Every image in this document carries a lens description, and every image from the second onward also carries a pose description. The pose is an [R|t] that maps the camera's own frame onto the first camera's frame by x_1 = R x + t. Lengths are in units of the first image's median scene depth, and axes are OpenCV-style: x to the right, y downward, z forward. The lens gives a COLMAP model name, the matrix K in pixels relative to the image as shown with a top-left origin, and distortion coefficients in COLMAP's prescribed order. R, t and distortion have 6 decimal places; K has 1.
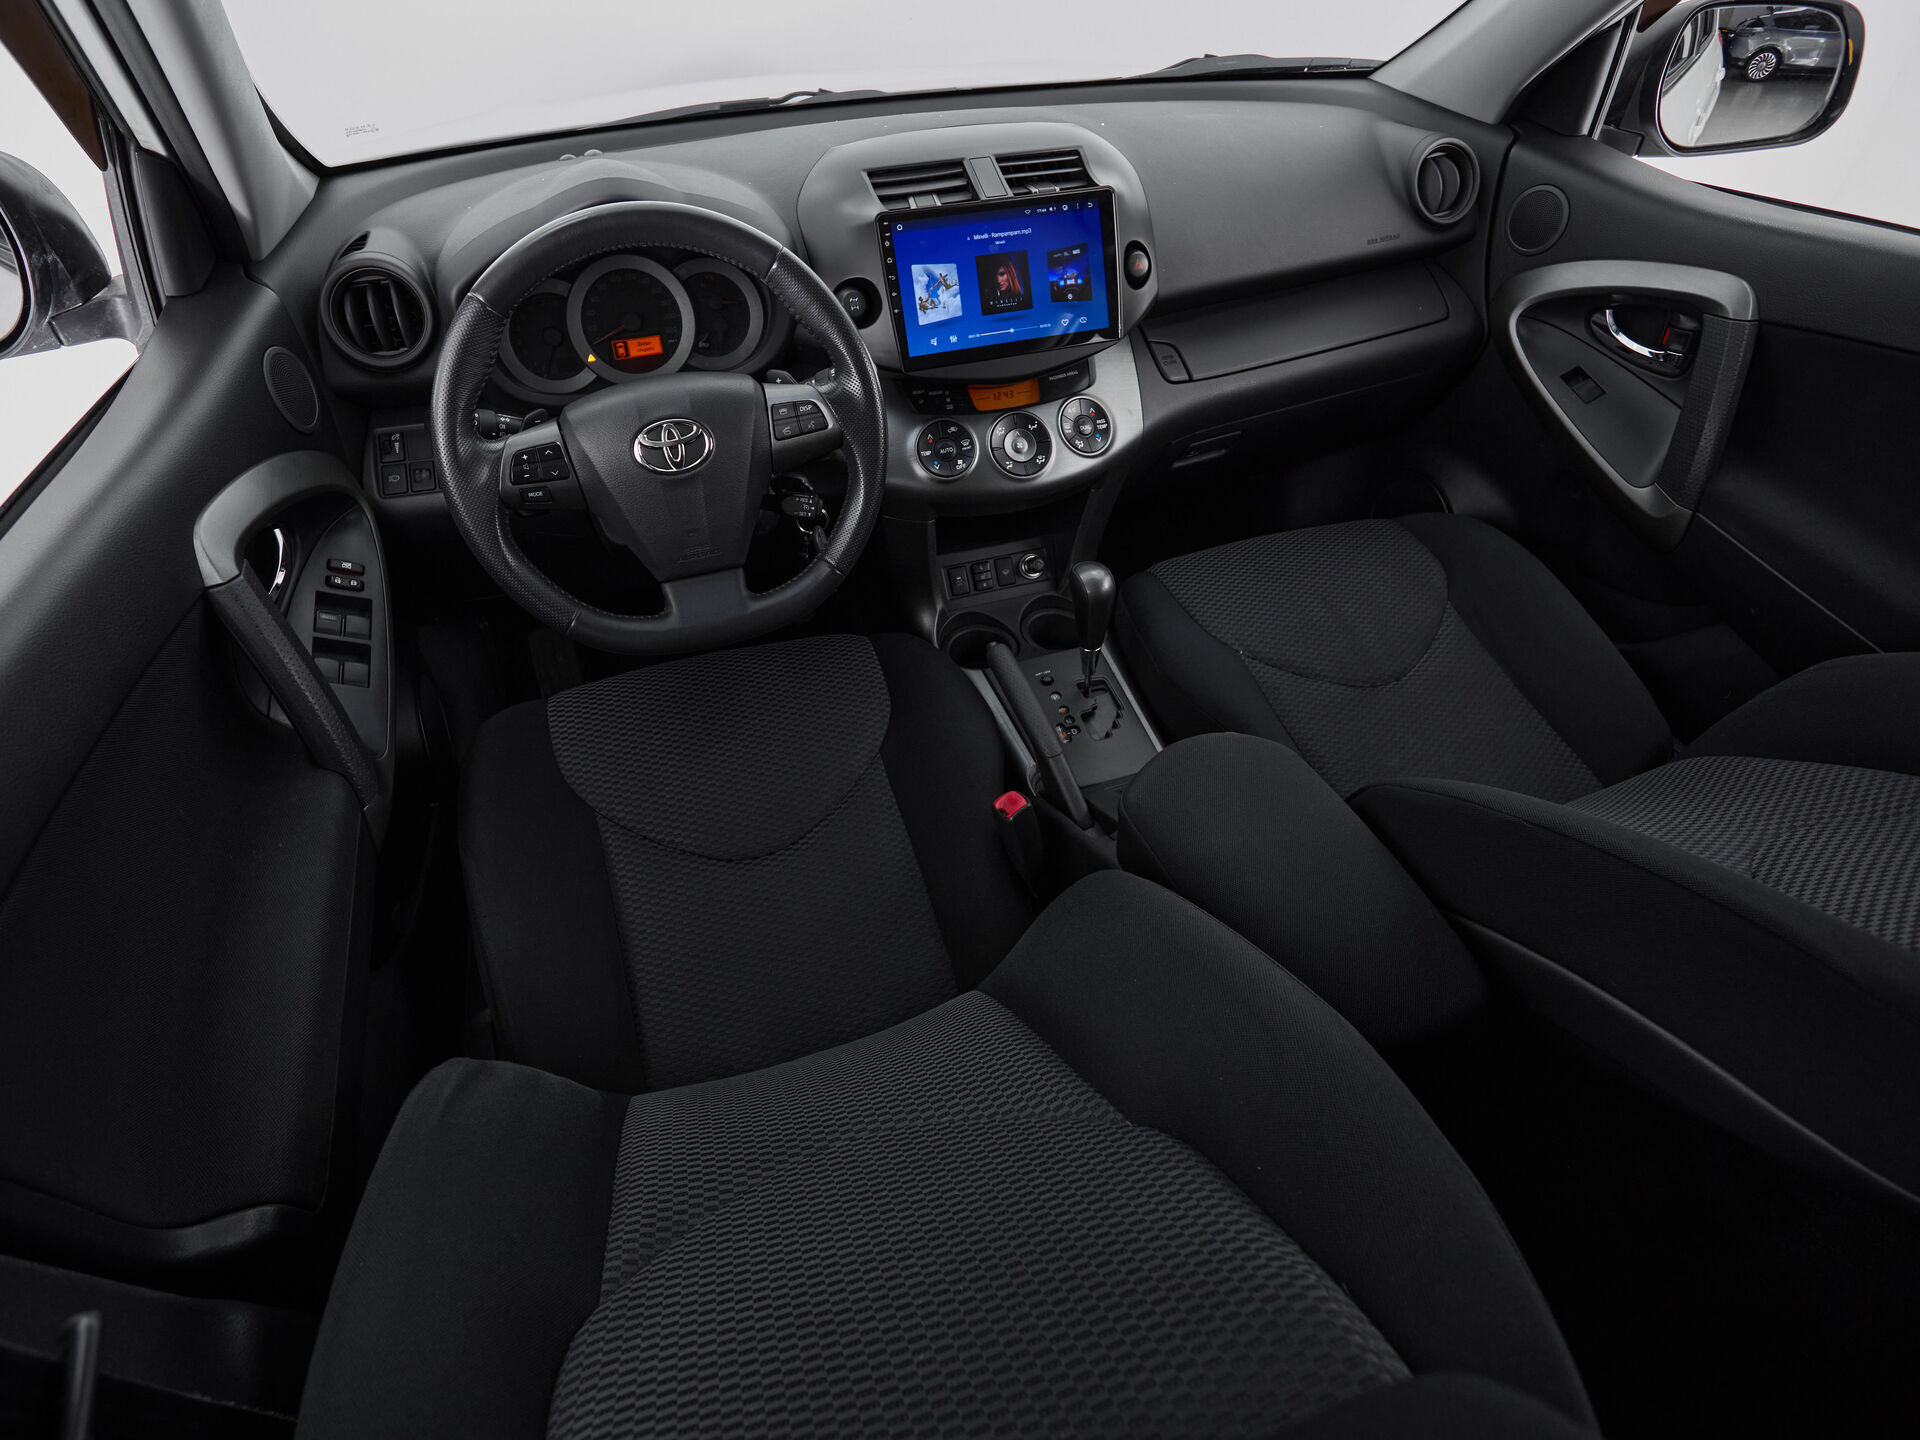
lens RADIAL K [[1015.1, 0, 923.3], [0, 1015.1, 716.5], [0, 0, 1]] dist [-0.004036, 0.000055]
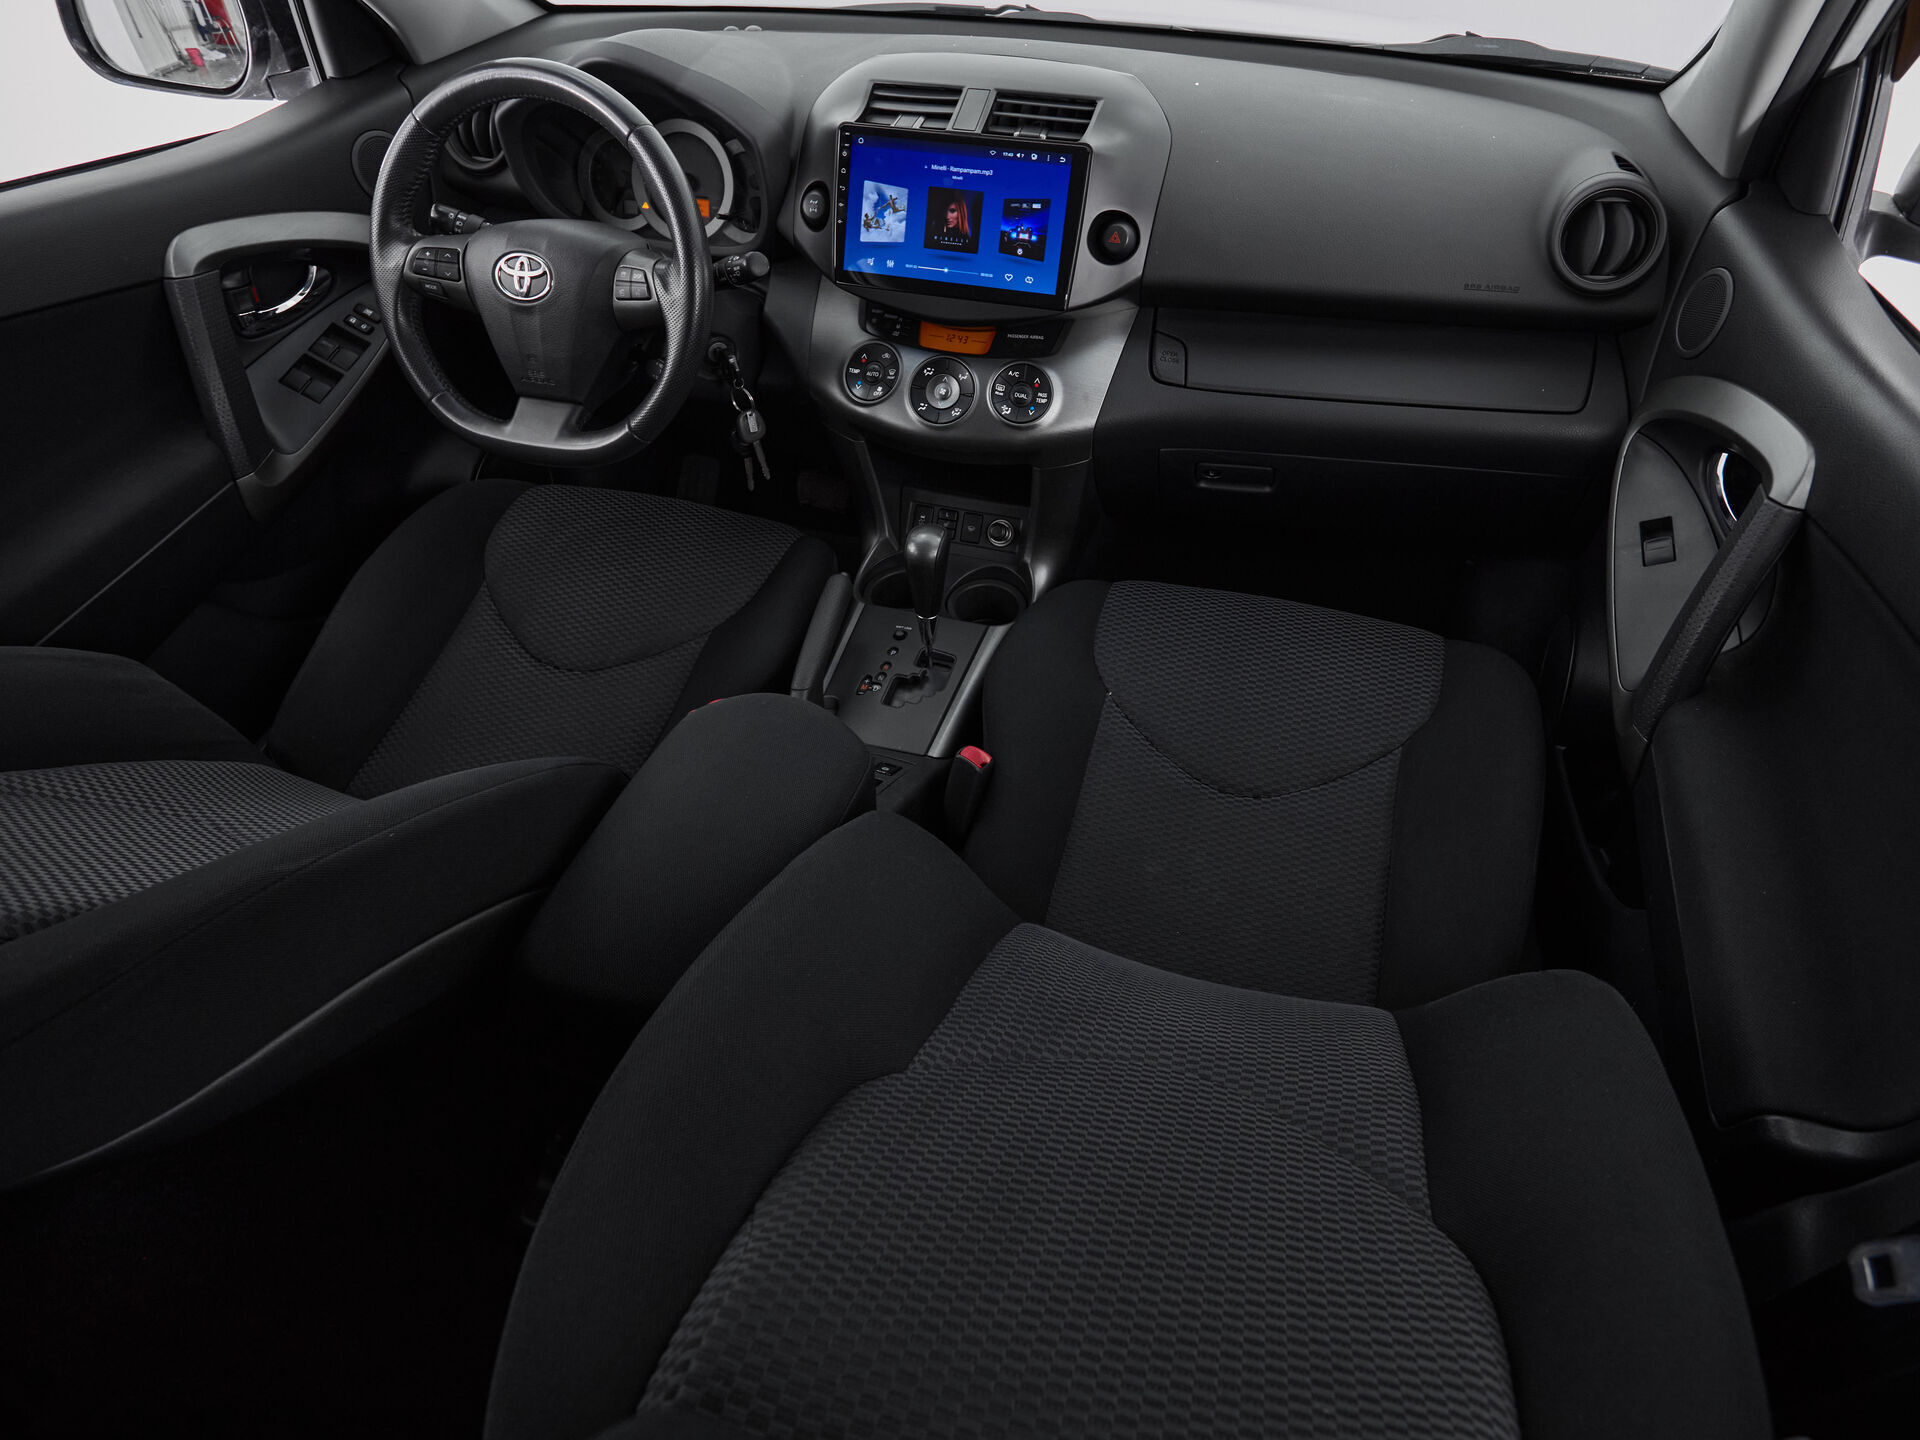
lens RADIAL K [[1106.3, 0, 1029.6], [0, 1106.3, 707.3], [0, 0, 1]] dist [-0.002882, -0.000044]
pose [[0.825757, 0.395796, -0.401834, 0.742998], [-0.391015, 0.915164, 0.097887, -0.136543], [0.406487, 0.076292, 0.910466, 0.112361]]
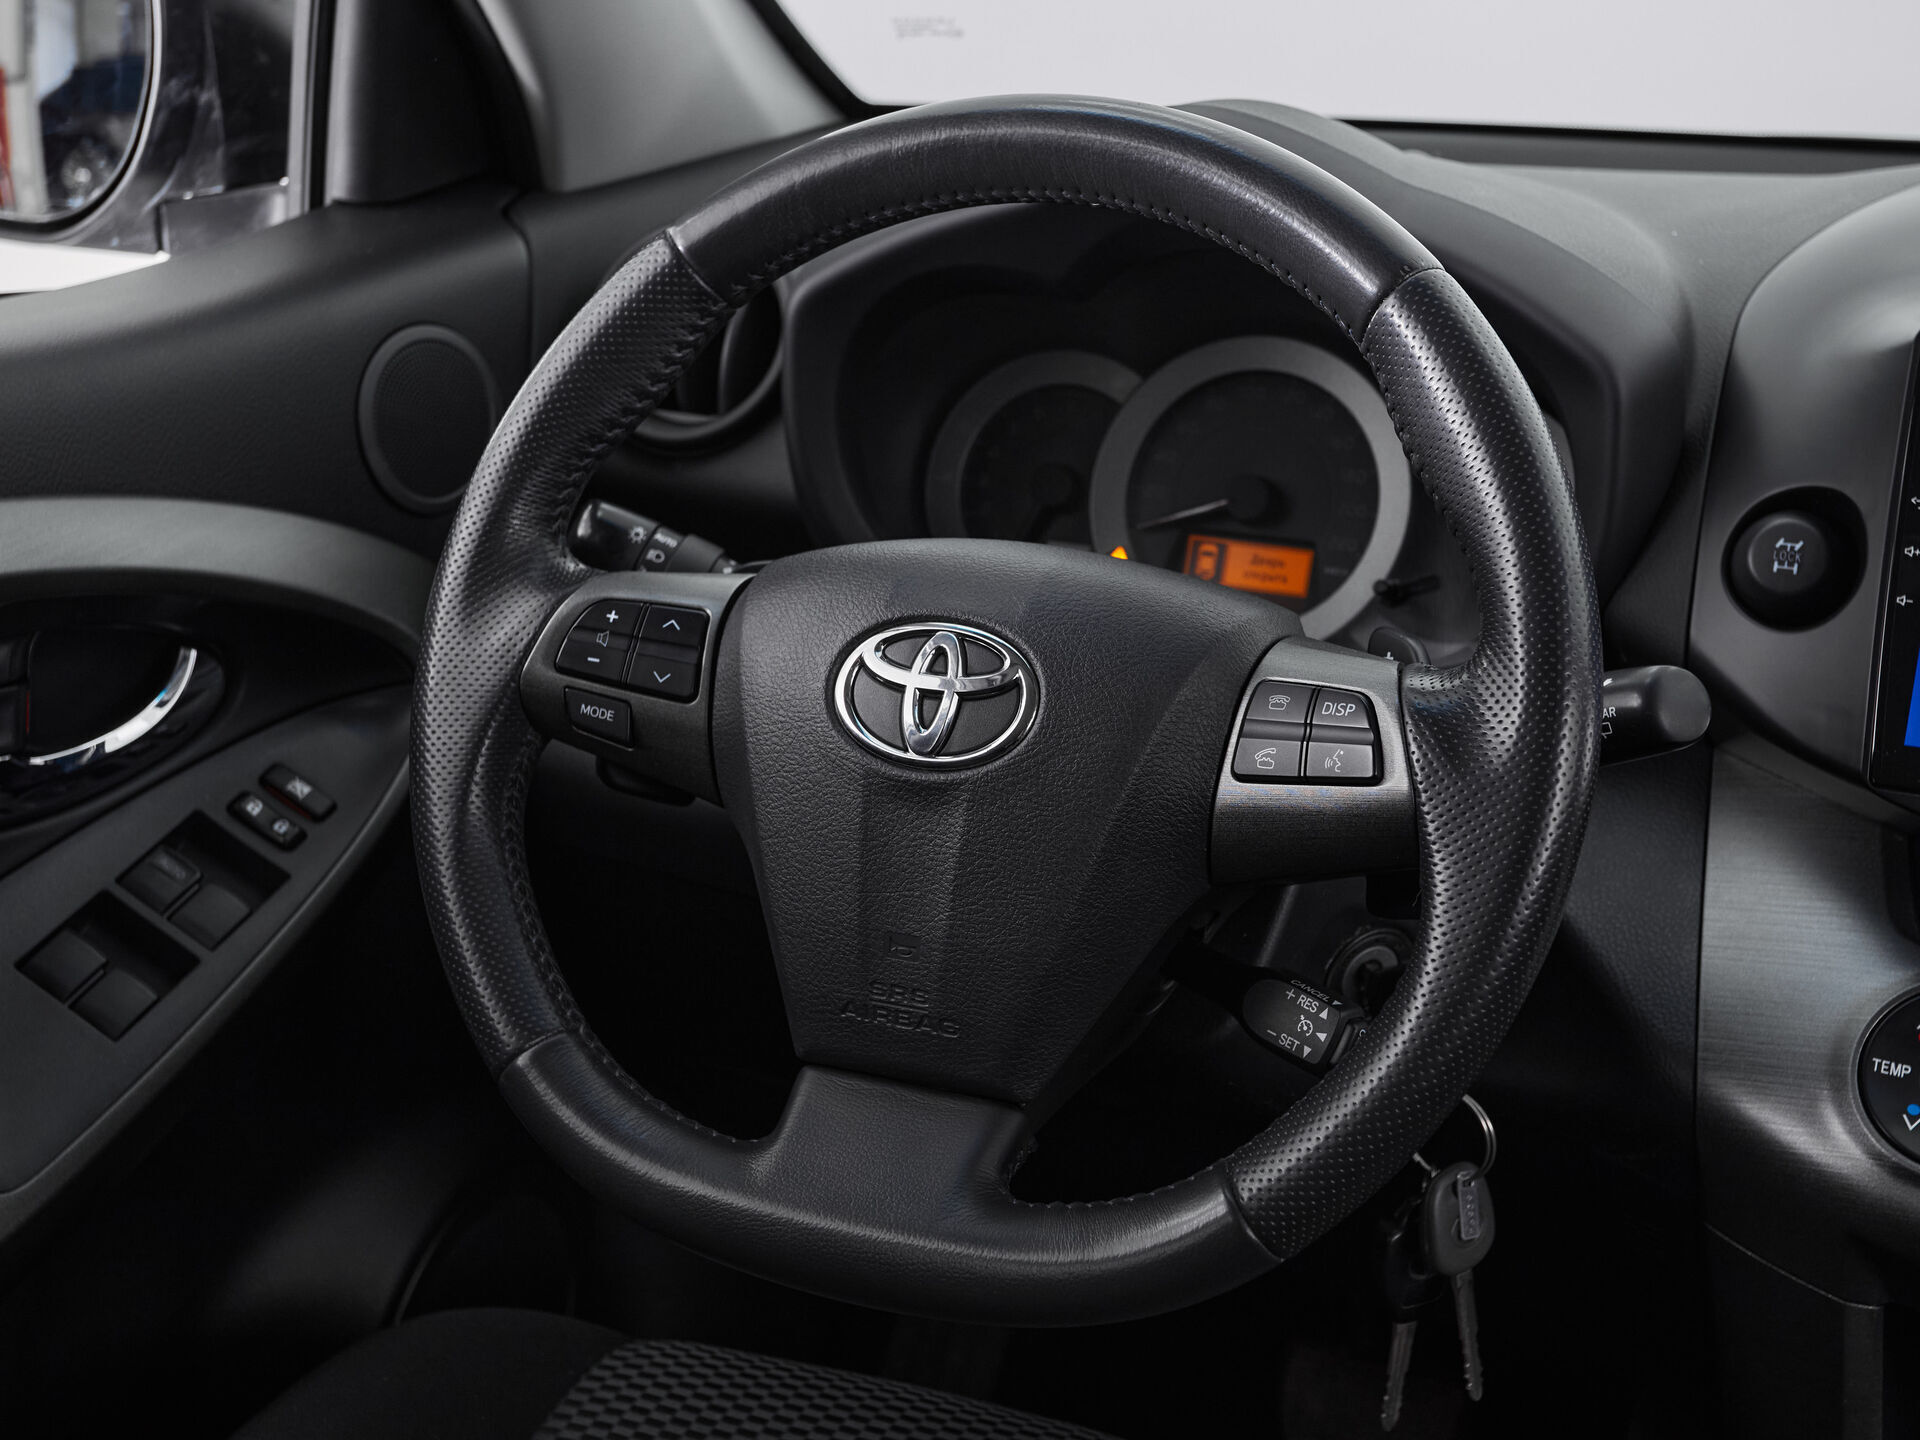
lens RADIAL K [[2570.0, 0, 960.0], [0, 2570.0, 720.0], [0, 0, 1]] dist [0.050428, 0.028140]
pose [[0.742400, 0.237102, -0.626598, 0.257279], [-0.473046, 0.847815, -0.239660, -0.041366], [0.474416, 0.474334, 0.741578, 0.287505]]
